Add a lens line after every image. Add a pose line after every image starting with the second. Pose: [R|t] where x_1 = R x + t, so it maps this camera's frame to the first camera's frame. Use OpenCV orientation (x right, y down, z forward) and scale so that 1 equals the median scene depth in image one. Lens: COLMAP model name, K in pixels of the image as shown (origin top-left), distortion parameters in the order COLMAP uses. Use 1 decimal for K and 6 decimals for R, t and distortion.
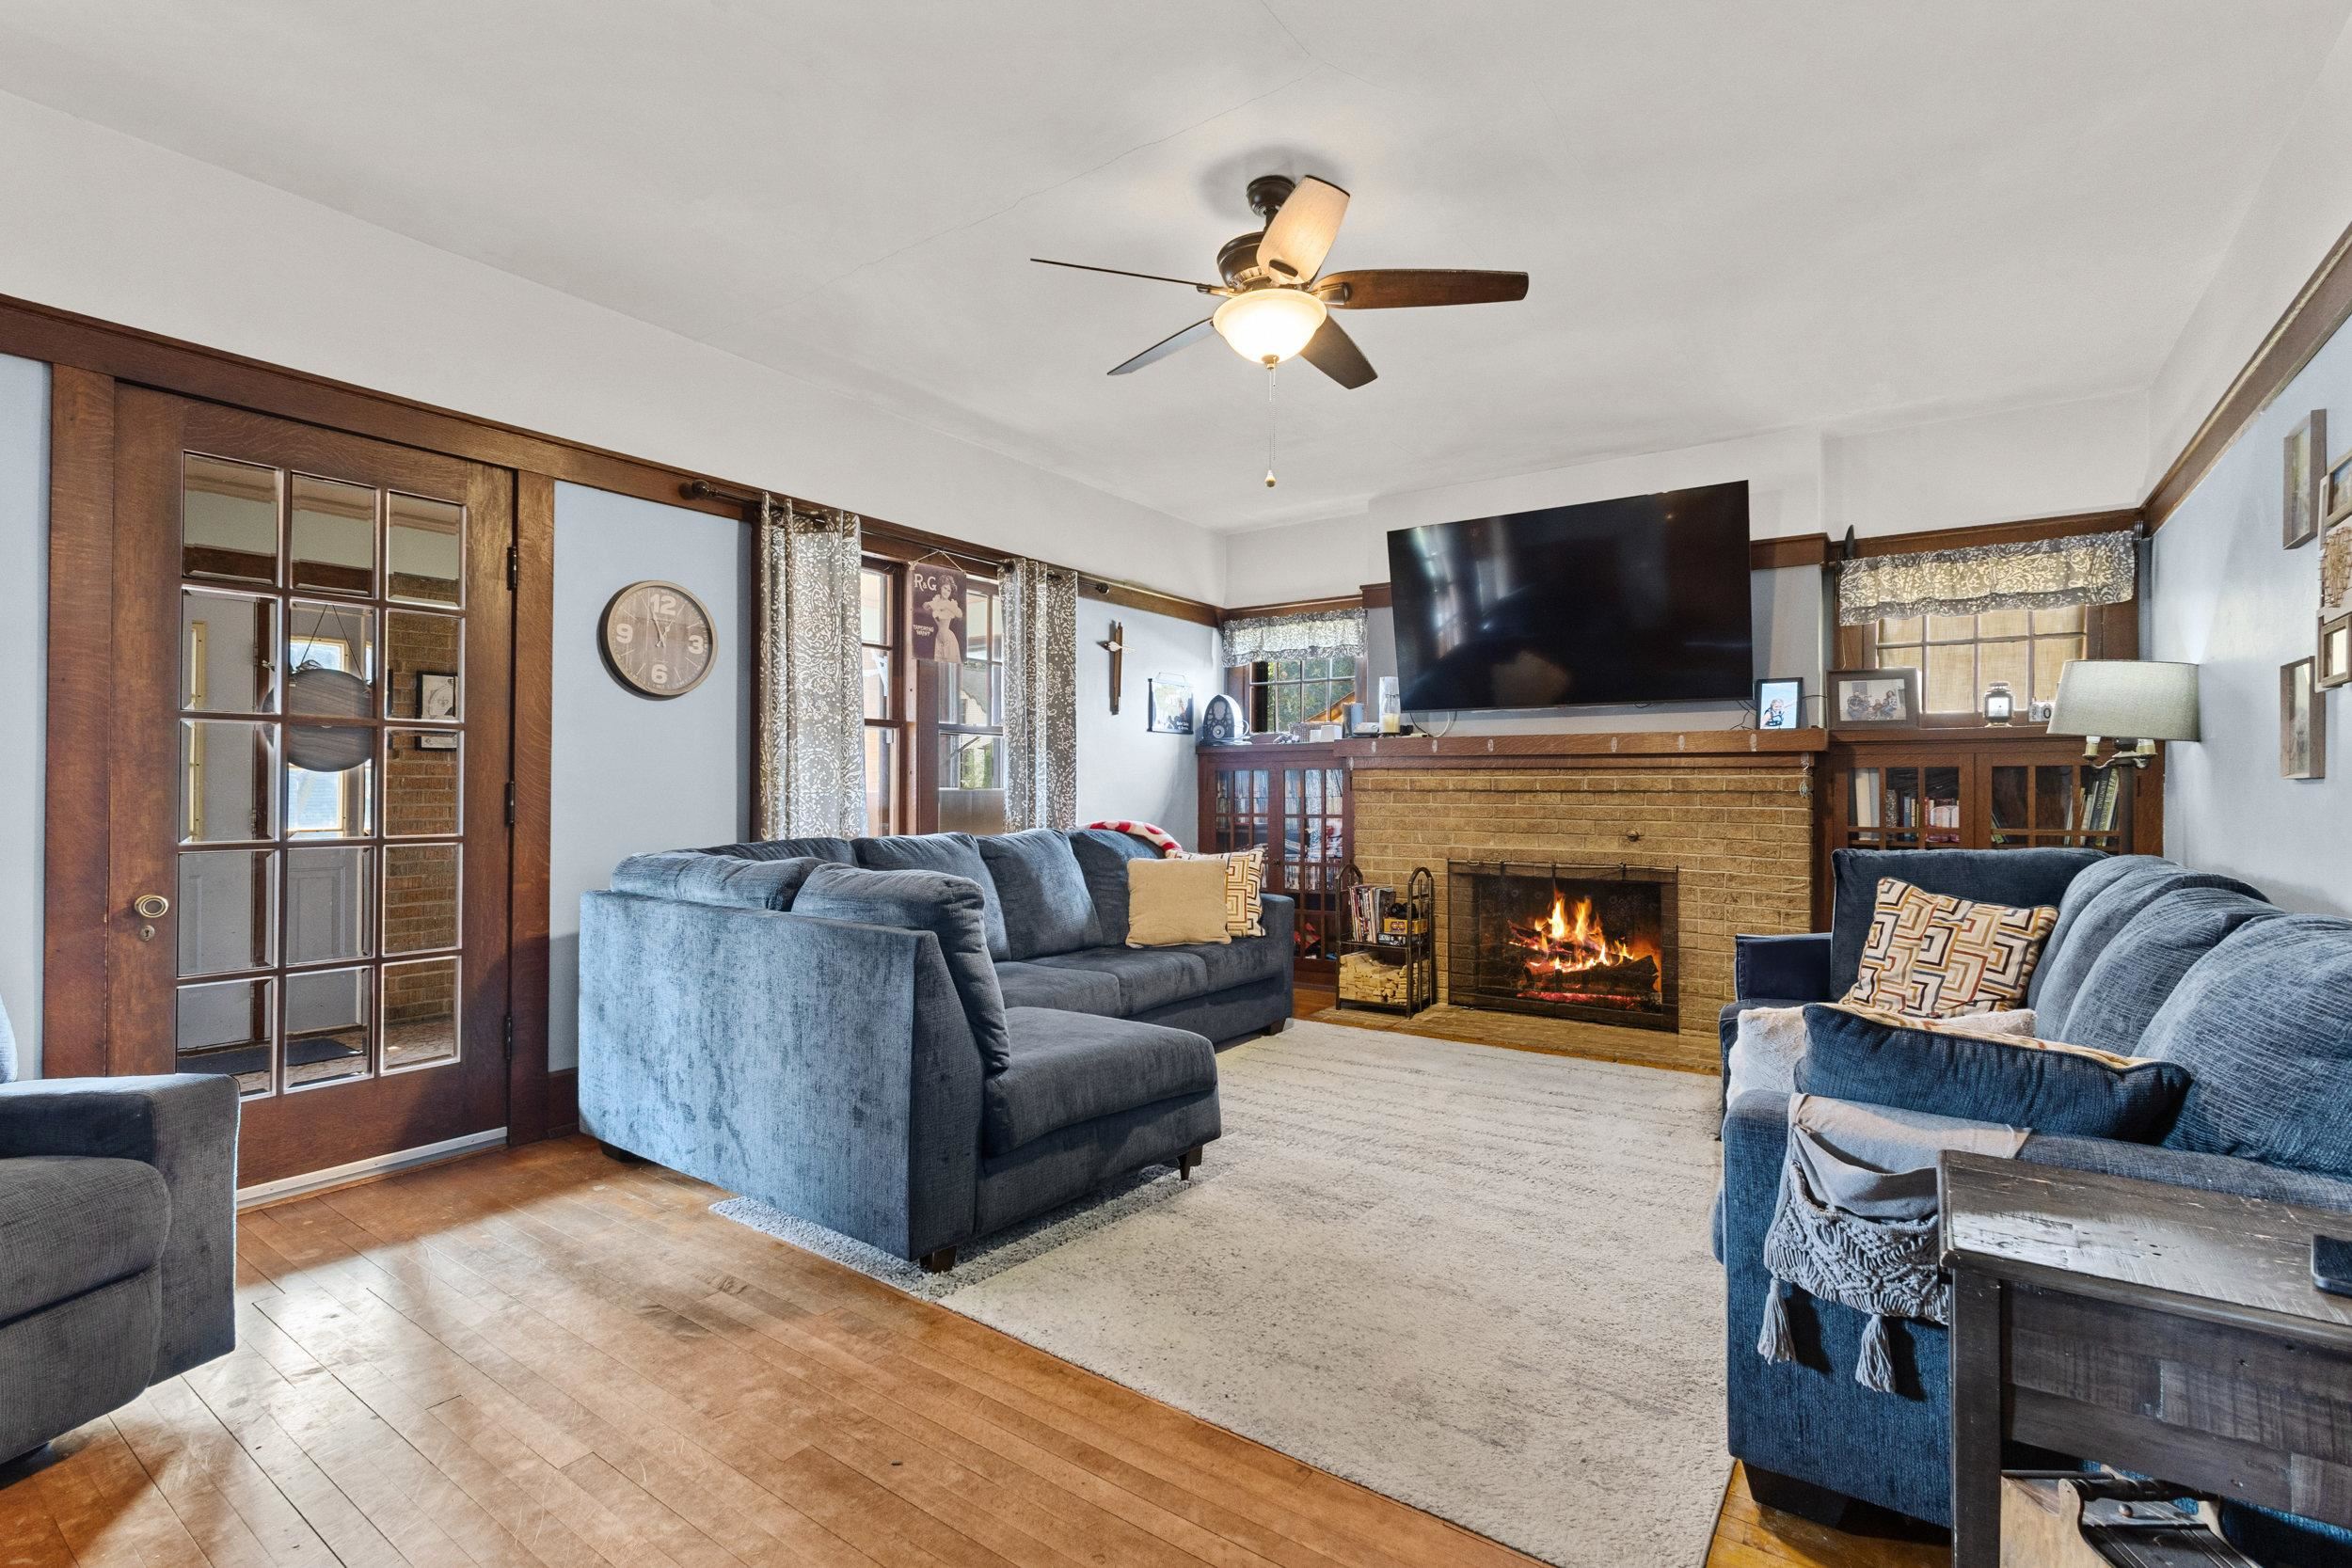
lens RADIAL K [[1079.4, 0, 1169.5], [0, 1079.4, 777.8], [0, 0, 1]] dist [0.004040, -0.001193]
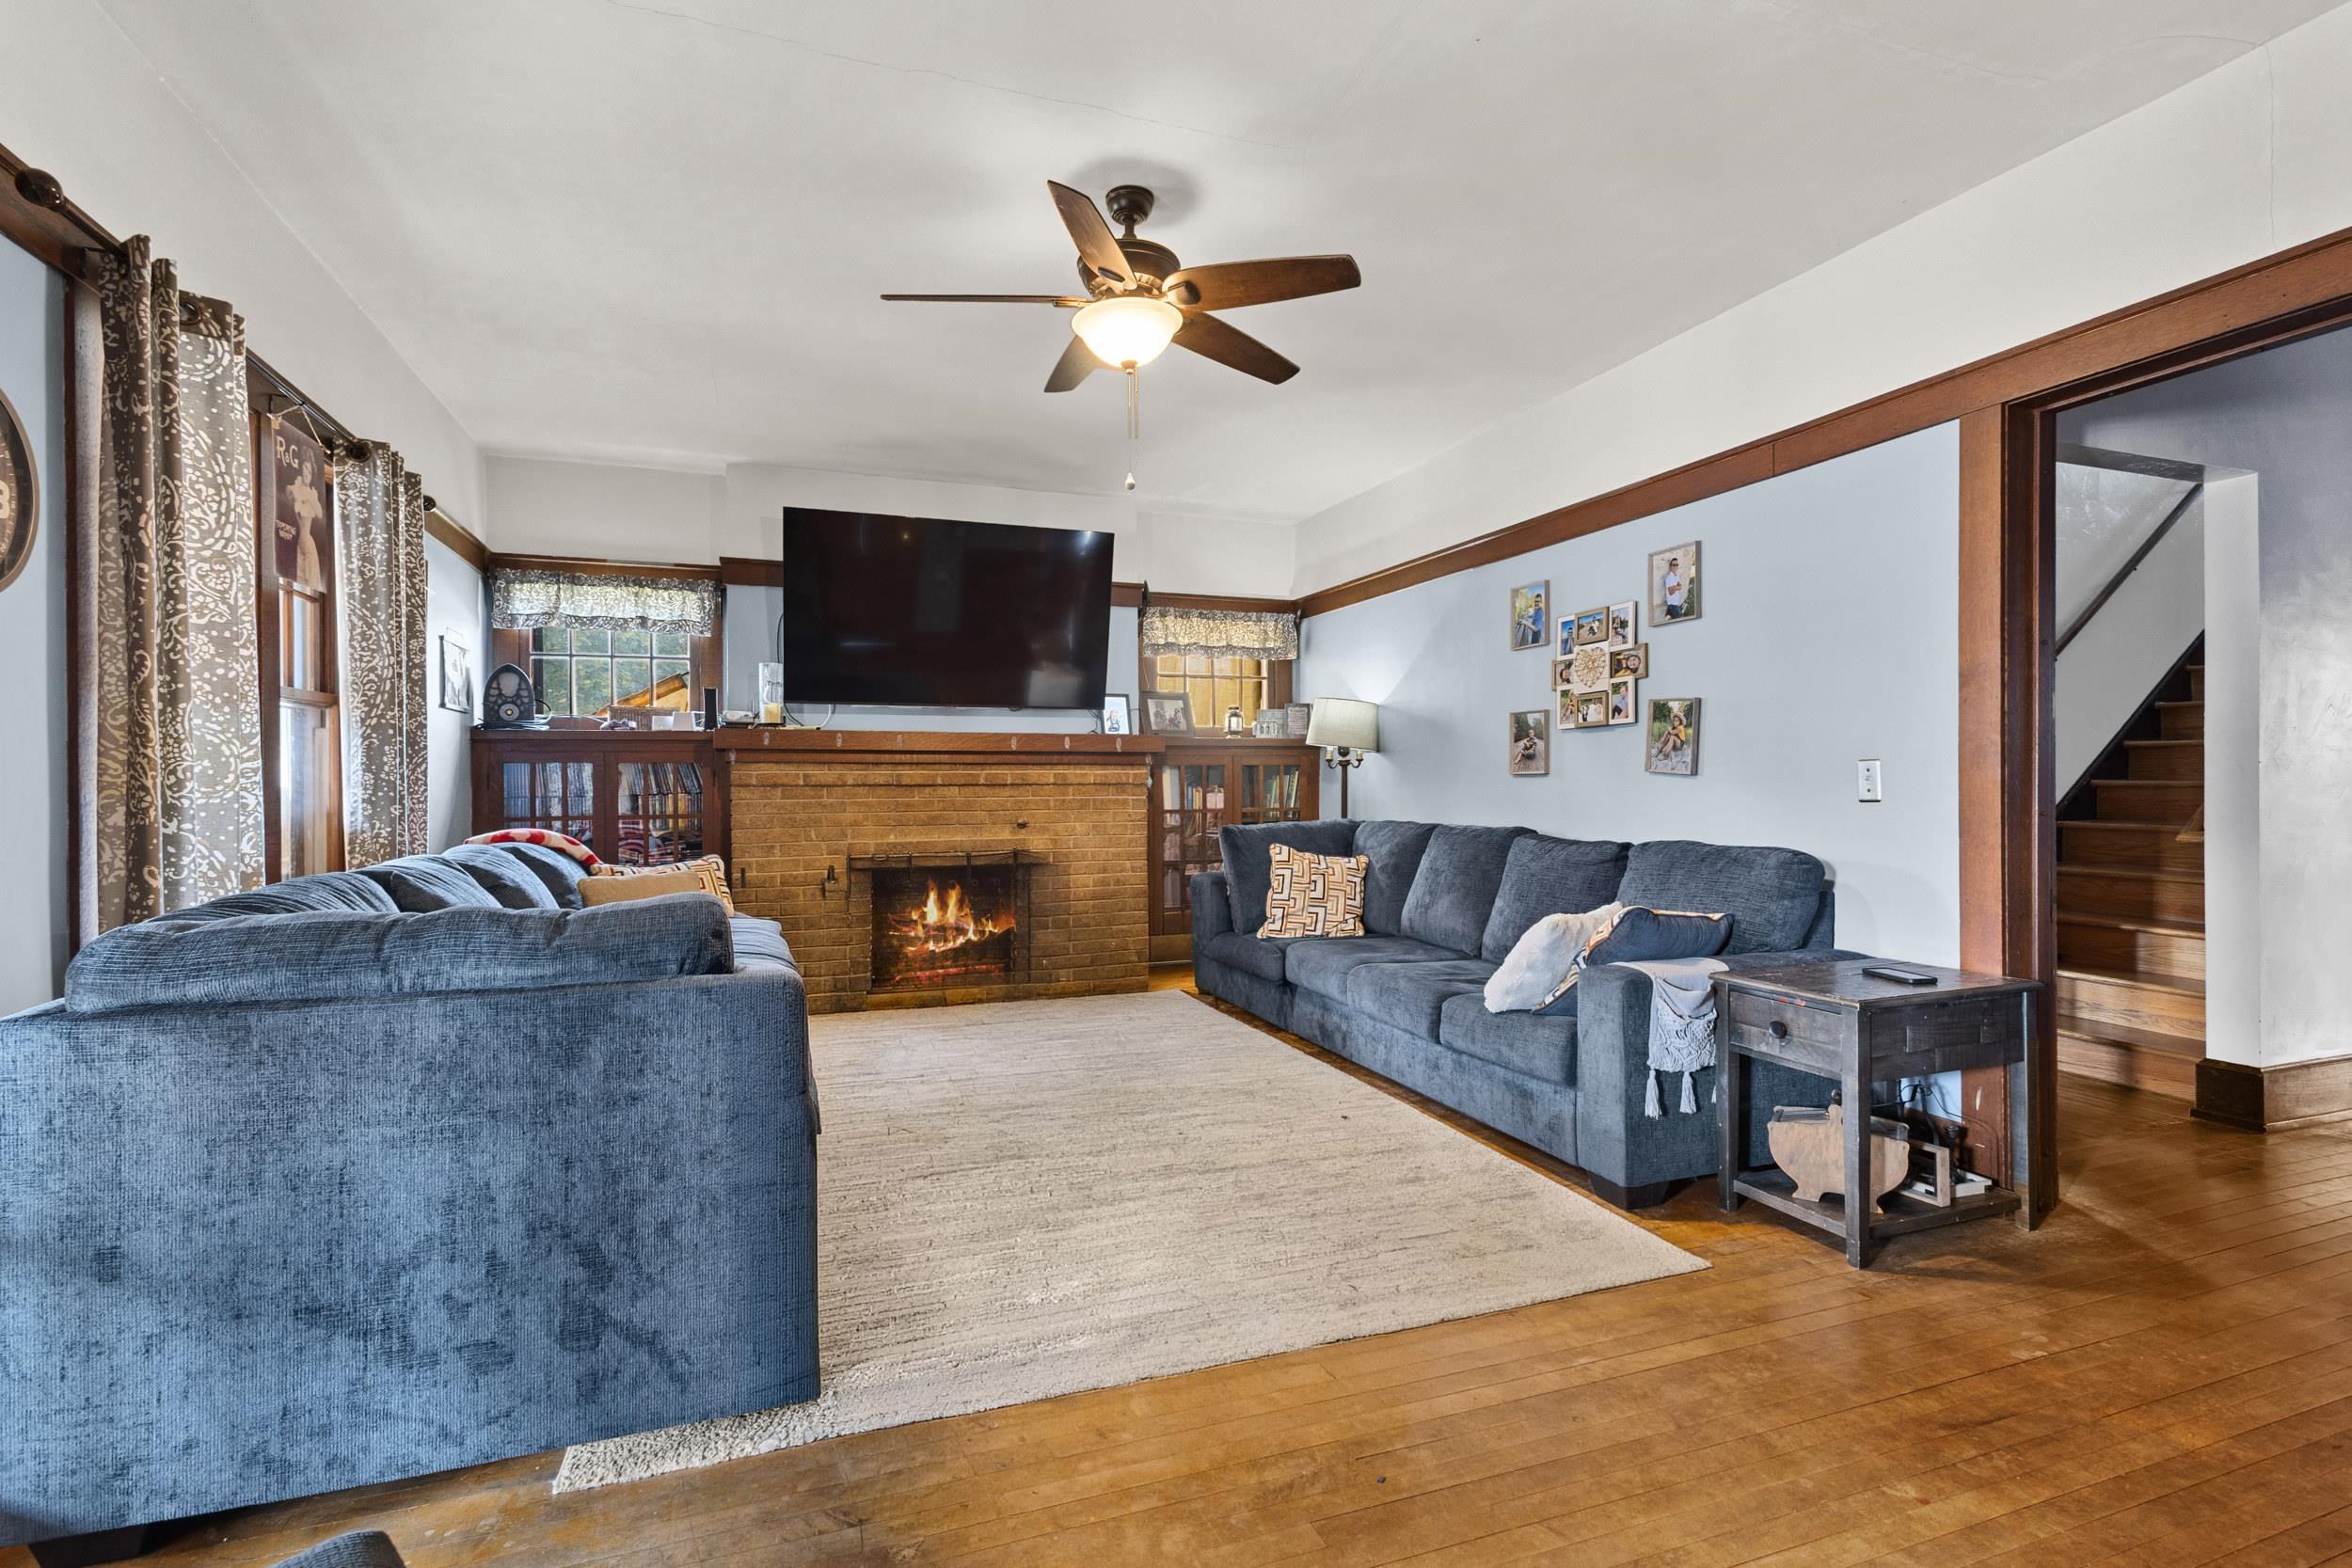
lens RADIAL K [[1079.4, 0, 1171.3], [0, 1079.4, 785.7], [0, 0, 1]] dist [0.004040, -0.001193]
pose [[0.567510, -0.009313, 0.823314, -0.432524], [-0.001911, 0.999918, 0.012628, -0.000921], [-0.823364, -0.008739, 0.567446, 0.227680]]
